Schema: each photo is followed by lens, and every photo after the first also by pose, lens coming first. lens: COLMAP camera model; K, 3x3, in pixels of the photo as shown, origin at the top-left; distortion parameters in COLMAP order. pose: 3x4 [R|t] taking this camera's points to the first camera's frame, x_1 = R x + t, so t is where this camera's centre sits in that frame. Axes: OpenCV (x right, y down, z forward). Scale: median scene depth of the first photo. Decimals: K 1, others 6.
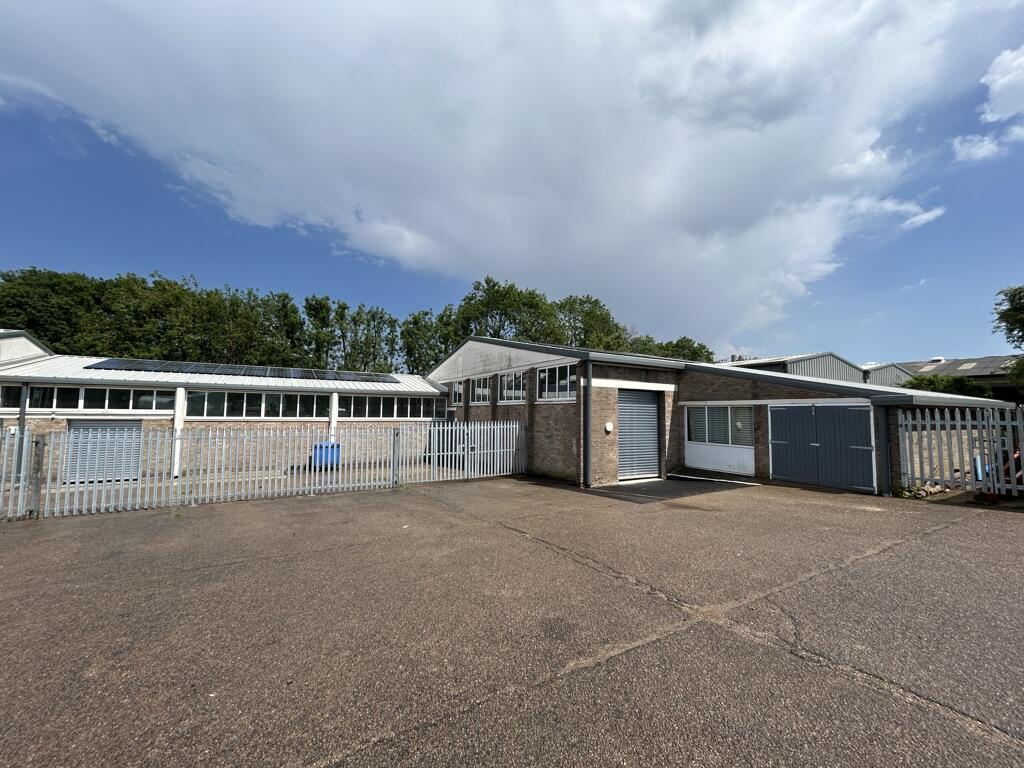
lens RADIAL K [[410.3, 0, 504.6], [0, 410.3, 391.2], [0, 0, 1]] dist [0.001718, 0.003000]
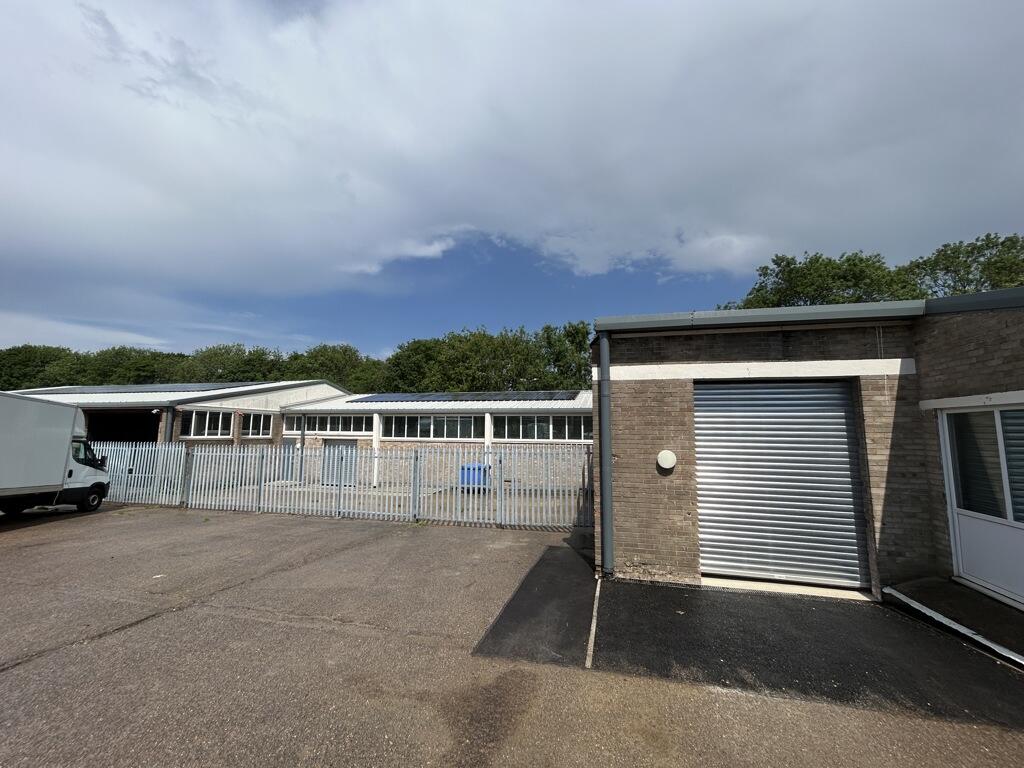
lens RADIAL K [[410.3, 0, 505.9], [0, 410.3, 386.6], [0, 0, 1]] dist [0.001718, 0.003000]
pose [[0.725767, -0.081894, -0.683048, 0.325546], [0.036921, 0.996095, -0.080196, 0.023094], [0.686949, 0.032985, 0.725957, 0.359997]]
